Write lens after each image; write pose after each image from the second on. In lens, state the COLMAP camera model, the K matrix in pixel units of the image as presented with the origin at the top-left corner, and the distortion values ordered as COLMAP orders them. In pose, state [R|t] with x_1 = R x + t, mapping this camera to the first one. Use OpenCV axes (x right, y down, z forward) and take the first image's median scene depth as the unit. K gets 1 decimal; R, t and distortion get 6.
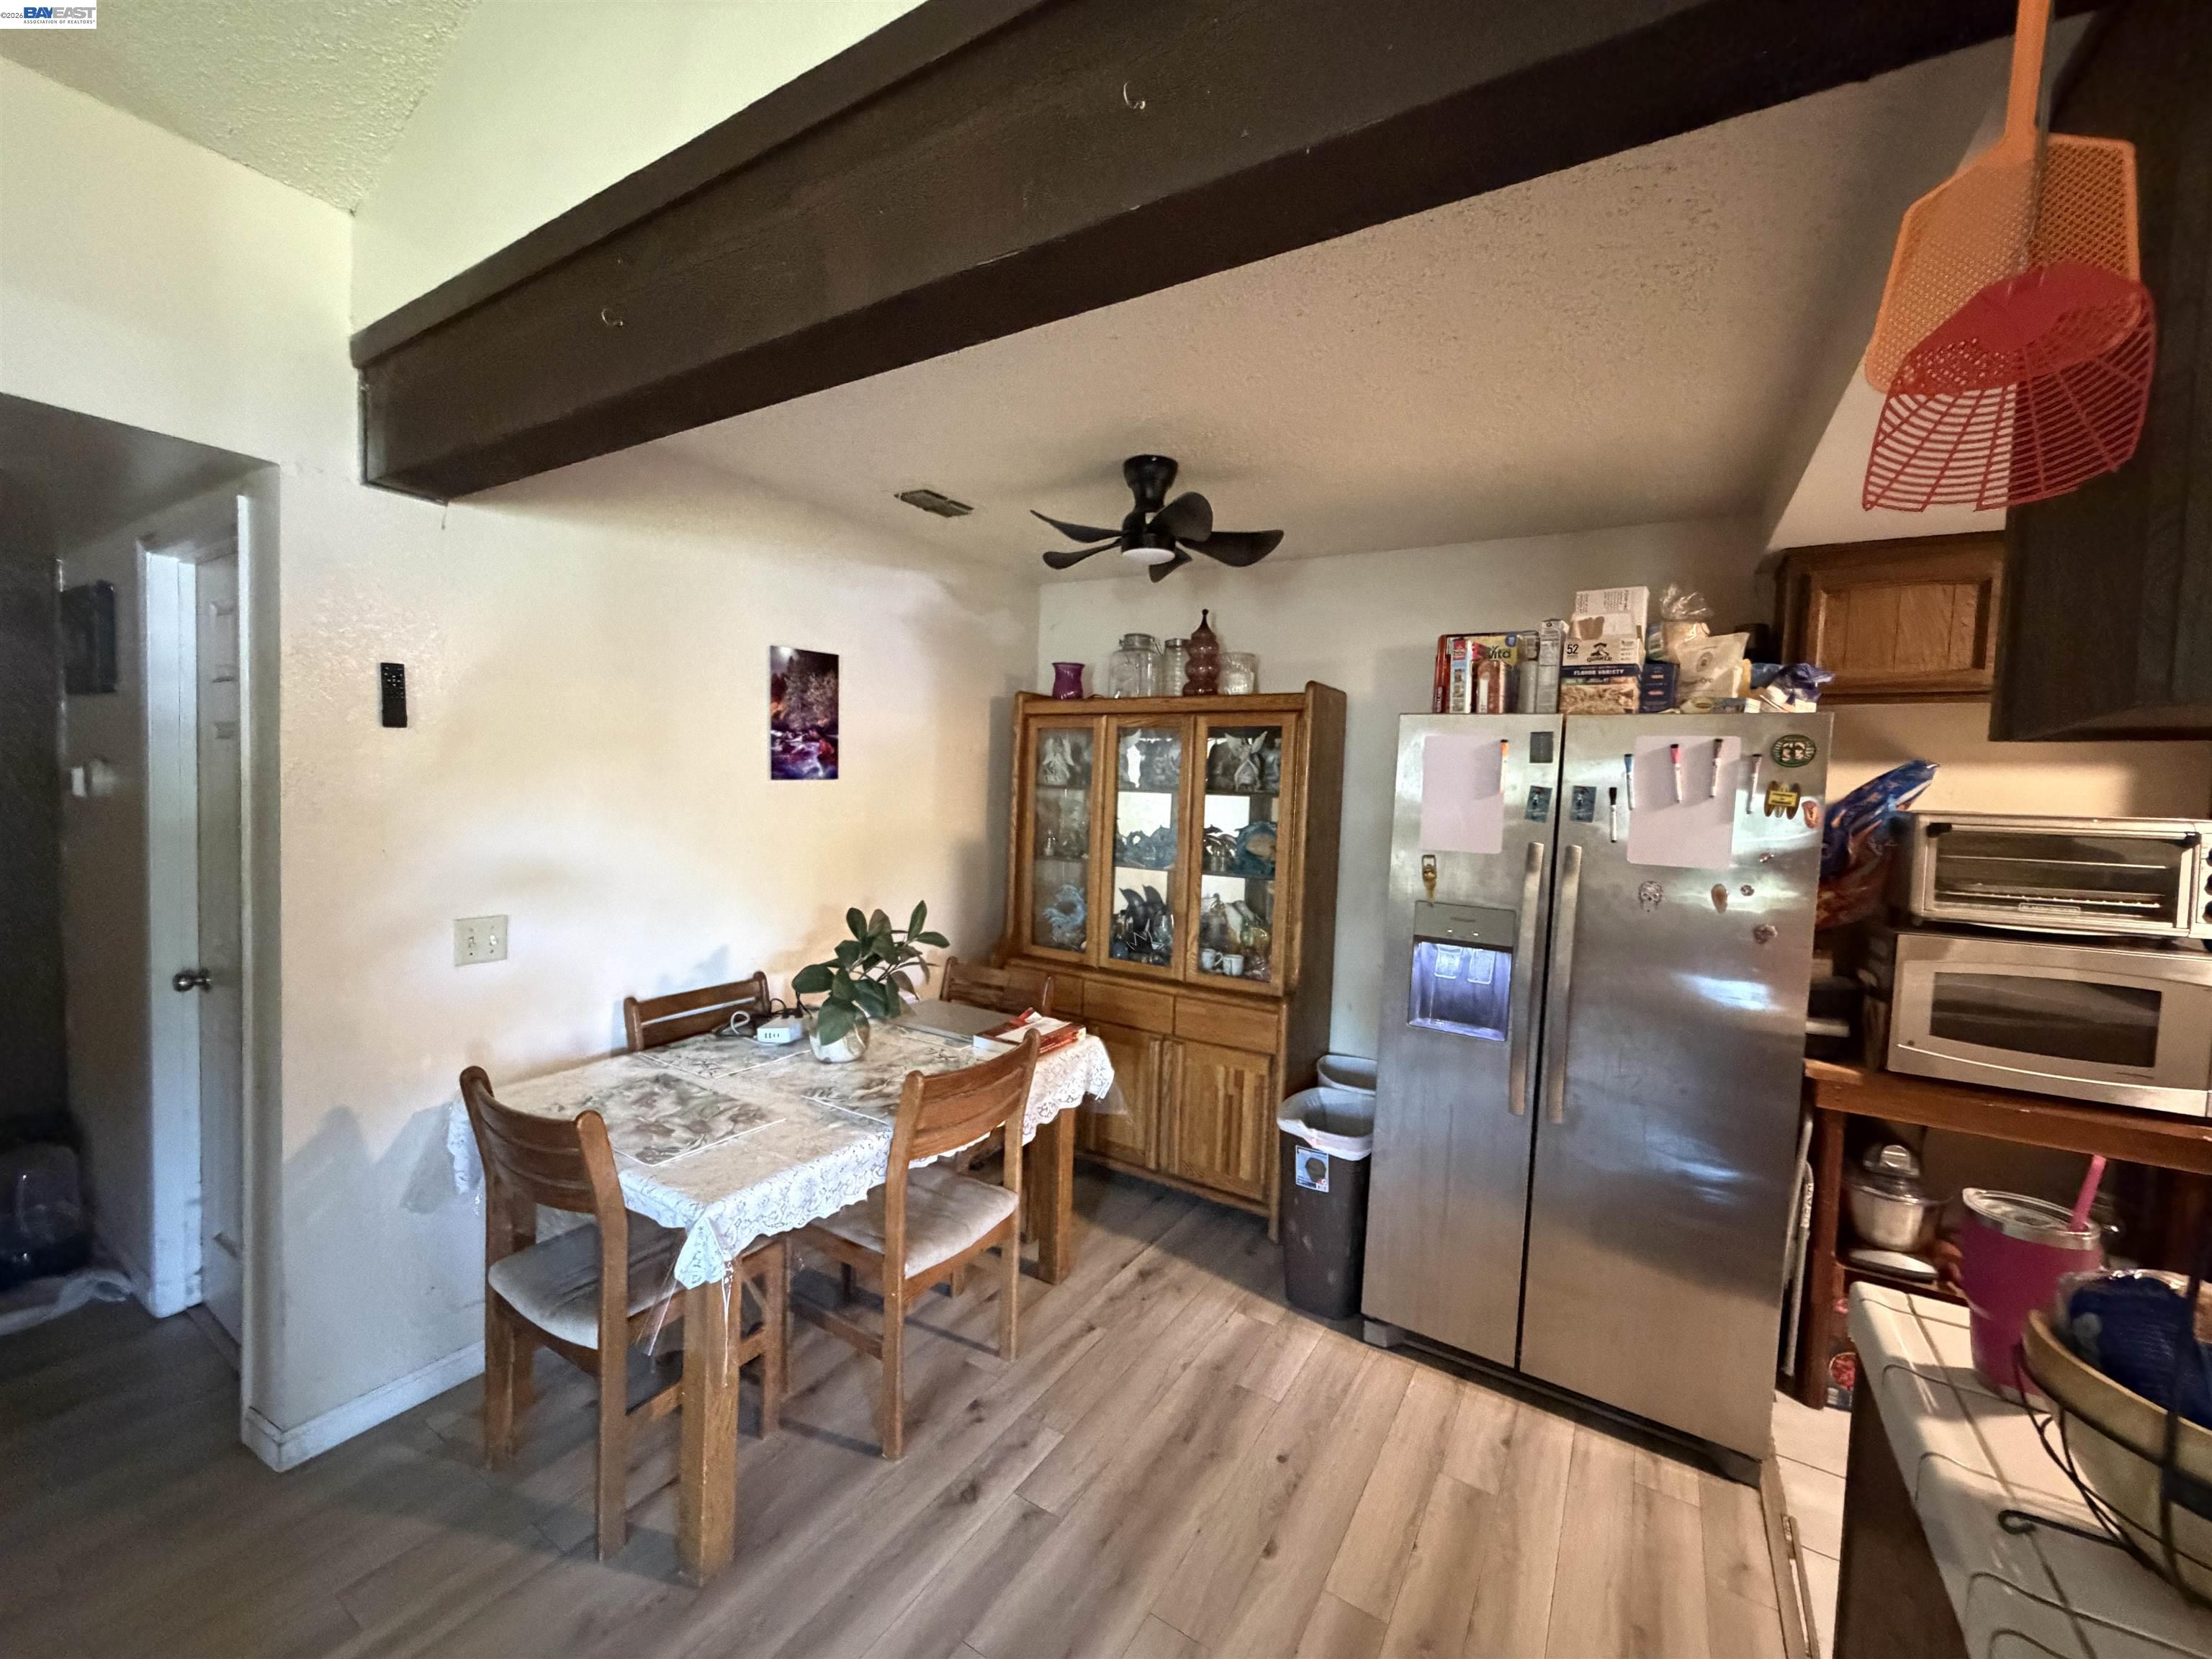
lens RADIAL K [[882.2, 0, 1094.7], [0, 882.2, 829.4], [0, 0, 1]] dist [0.000404, 0.000357]
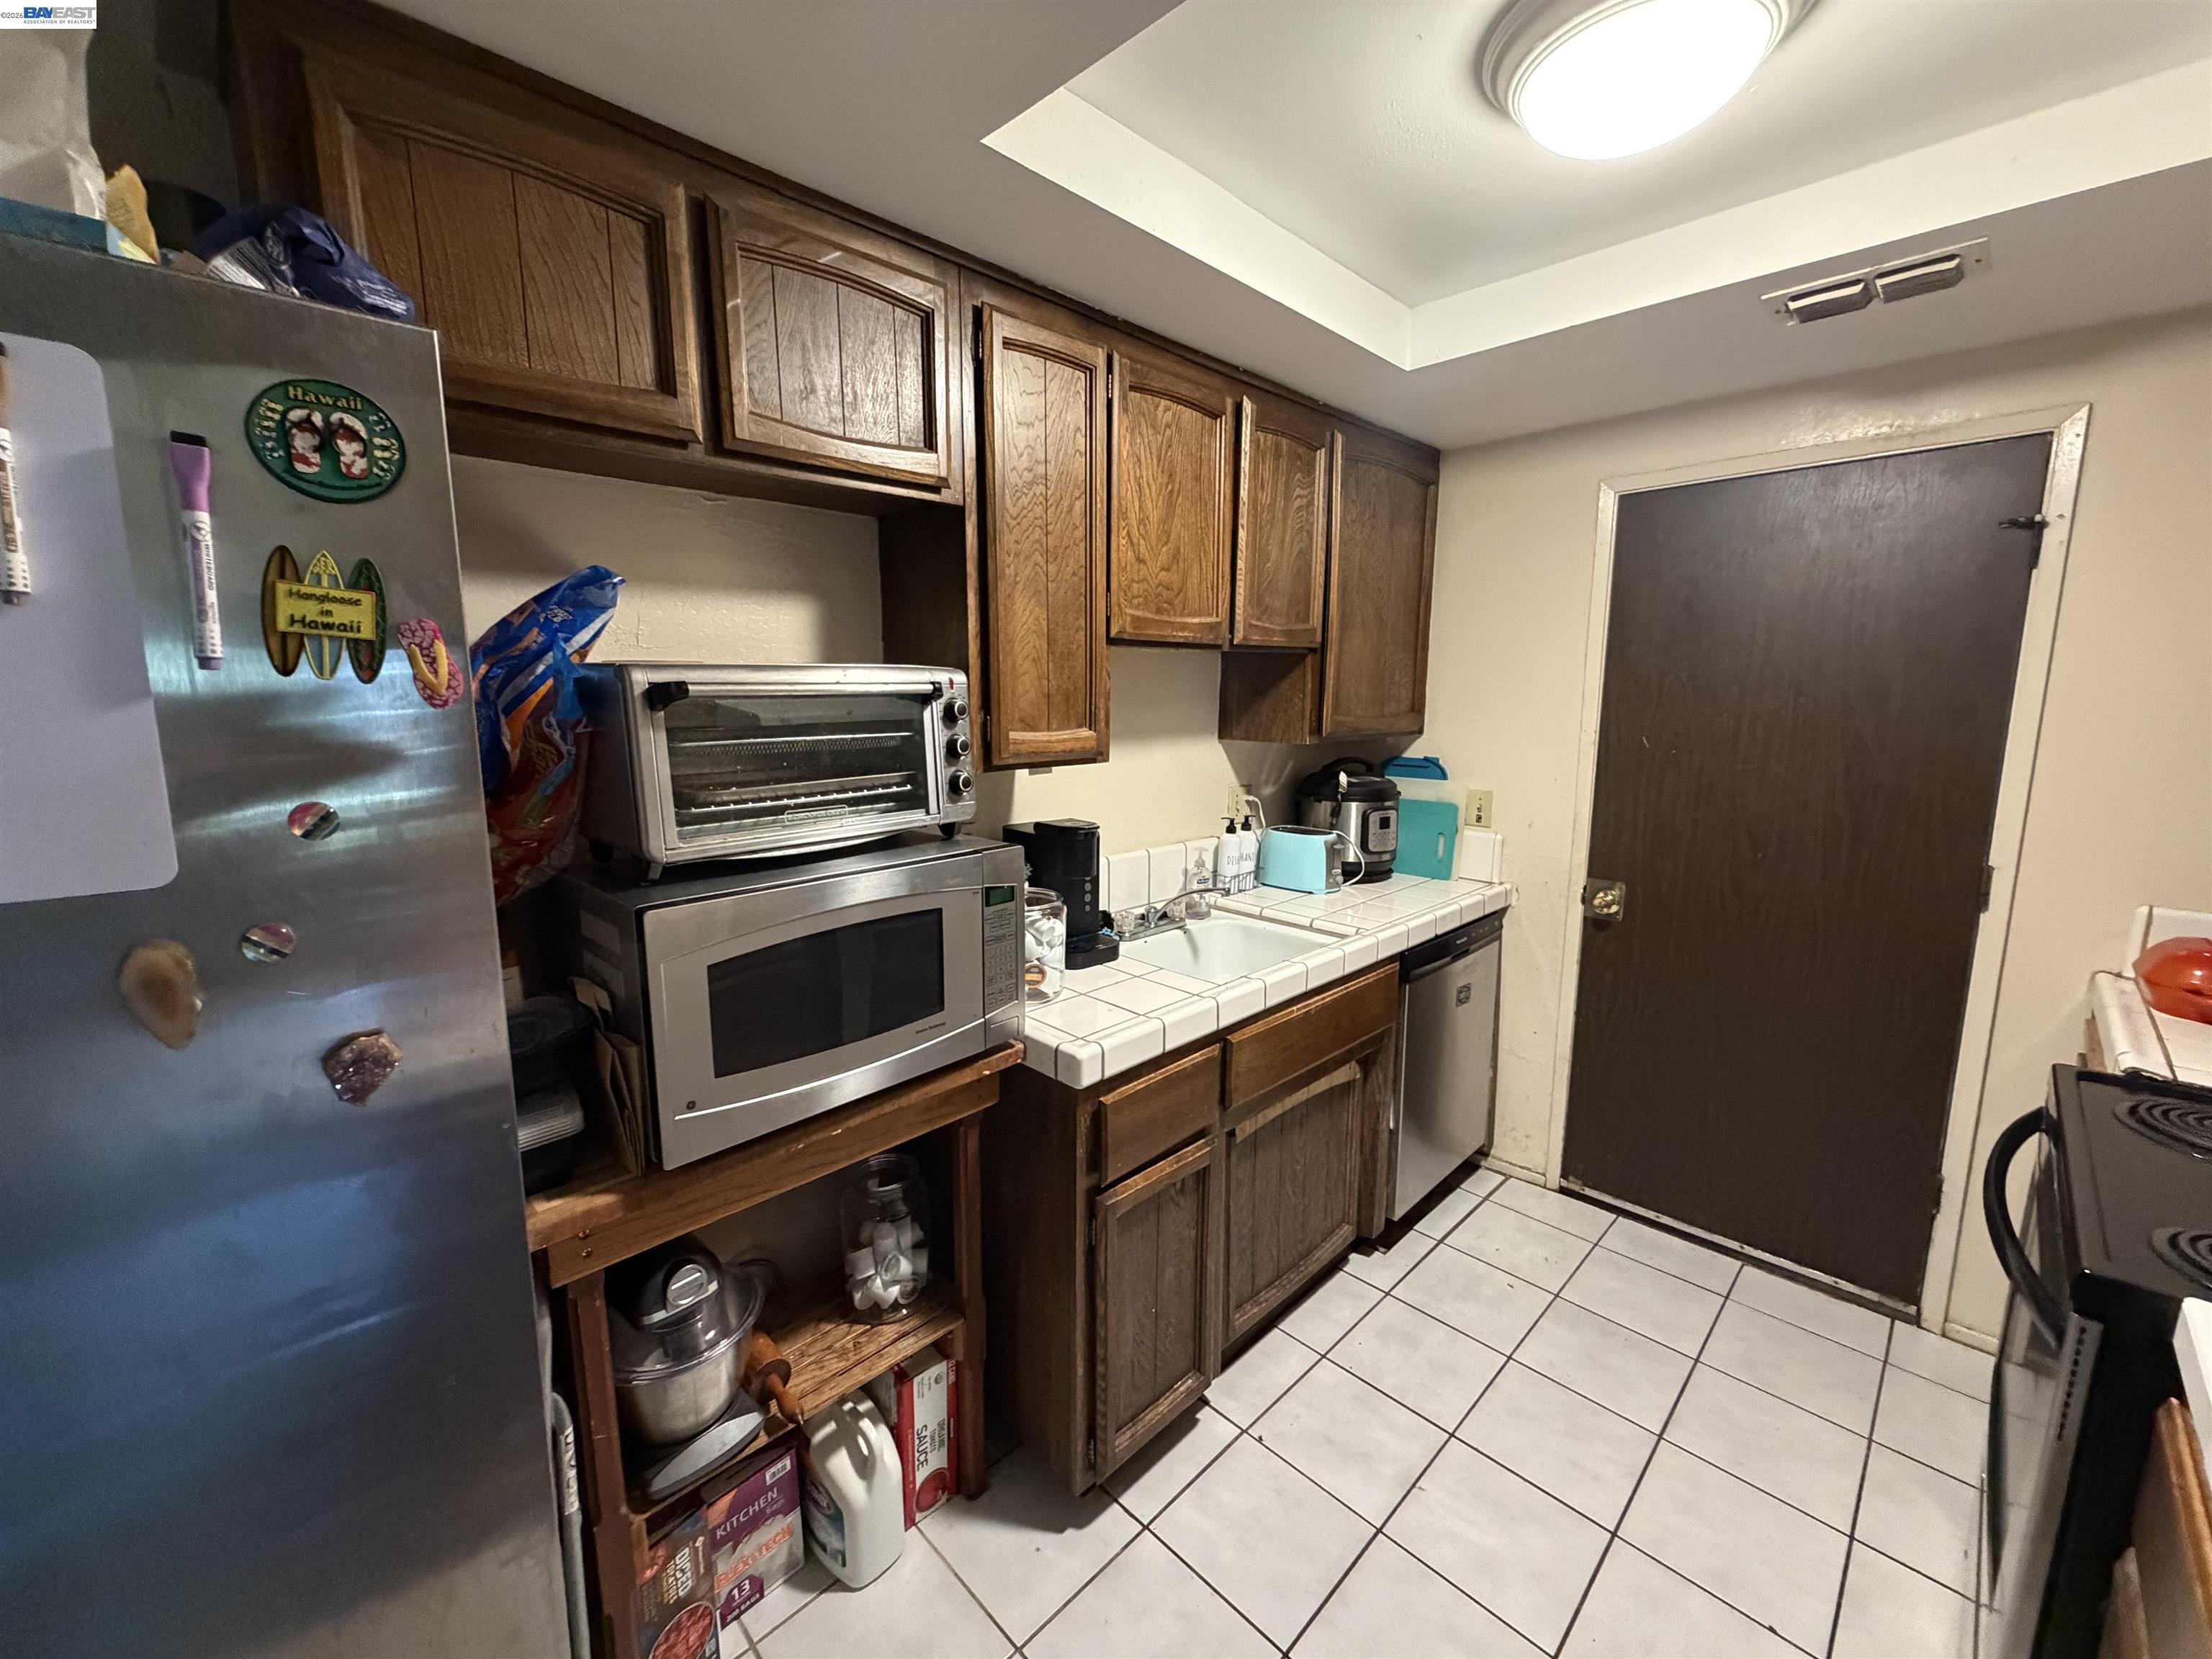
lens RADIAL K [[882.2, 0, 1094.7], [0, 882.2, 829.4], [0, 0, 1]] dist [0.000404, 0.000357]
pose [[0.231644, -0.190143, 0.954037, 0.489681], [0.056849, 0.981682, 0.181849, -0.002336], [-0.971138, 0.012112, 0.238210, 0.614108]]
